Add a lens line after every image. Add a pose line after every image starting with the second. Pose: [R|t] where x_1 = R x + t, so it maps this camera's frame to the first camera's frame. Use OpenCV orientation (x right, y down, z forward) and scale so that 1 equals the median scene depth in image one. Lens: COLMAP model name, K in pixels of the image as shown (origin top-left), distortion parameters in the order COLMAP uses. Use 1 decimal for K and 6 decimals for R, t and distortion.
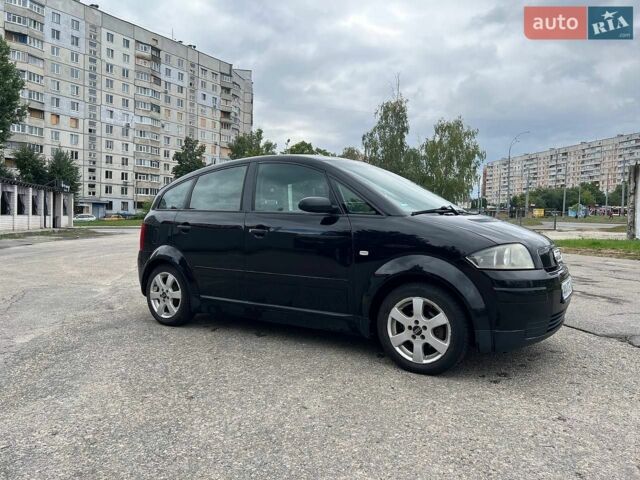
lens RADIAL K [[478.8, 0, 319.5], [0, 478.8, 238.3], [0, 0, 1]] dist [0.051906, -0.054393]
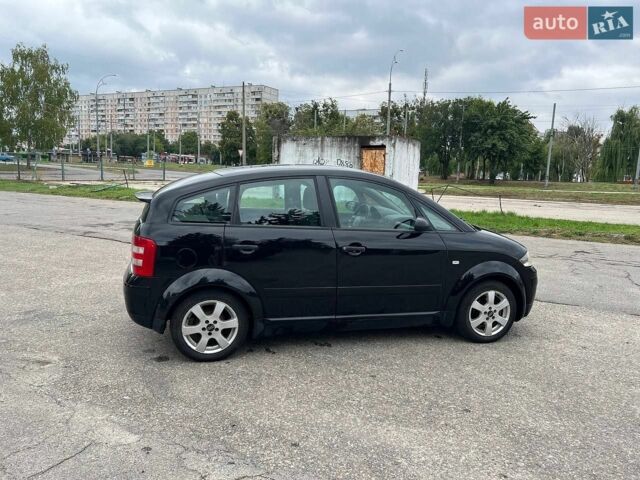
lens RADIAL K [[479.4, 0, 322.2], [0, 479.4, 244.6], [0, 0, 1]] dist [0.053601, -0.058828]
pose [[0.660169, -0.095414, 0.745033, -0.062661], [-0.001817, 0.991693, 0.128613, -0.010363], [-0.751115, -0.086260, 0.654511, 0.024750]]
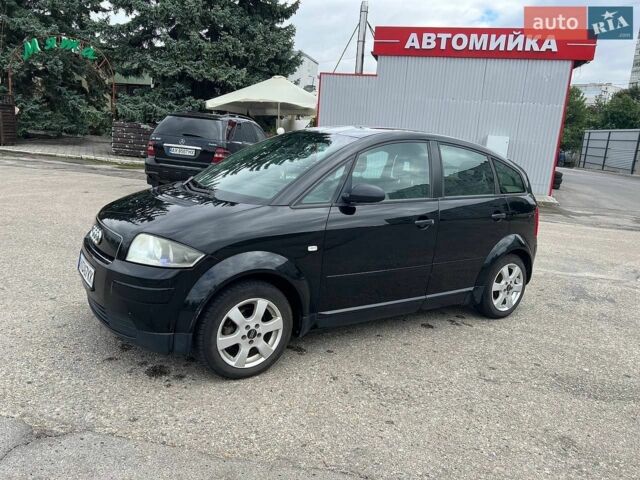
lens RADIAL K [[481.6, 0, 317.6], [0, 481.6, 238.2], [0, 0, 1]] dist [0.023690, -0.010652]
pose [[-0.395836, 0.152668, -0.905542, 0.067678], [-0.112801, 0.970533, 0.212934, -0.011525], [0.911367, 0.186433, -0.366951, 0.100880]]
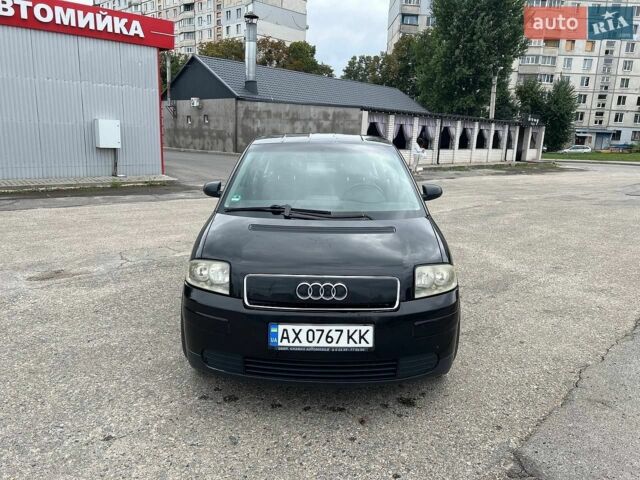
lens RADIAL K [[478.9, 0, 317.1], [0, 478.9, 236.3], [0, 0, 1]] dist [0.053670, -0.056061]
pose [[0.543056, 0.175346, -0.821184, 0.063396], [-0.056688, 0.983378, 0.172491, -0.010134], [0.837781, -0.047121, 0.543970, 0.035631]]
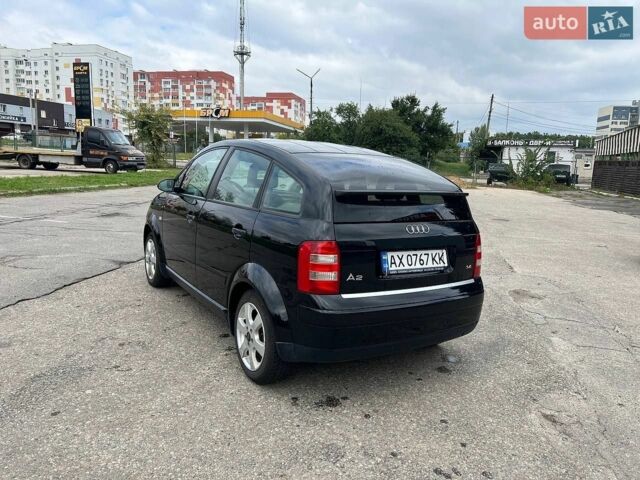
lens RADIAL K [[480.8, 0, 323.2], [0, 480.8, 236.9], [0, 0, 1]] dist [0.047505, -0.051277]
pose [[-0.911707, -0.112543, 0.395127, -0.036895], [-0.035439, 0.979707, 0.197276, -0.013523], [-0.409311, 0.165855, -0.897194, 0.144665]]
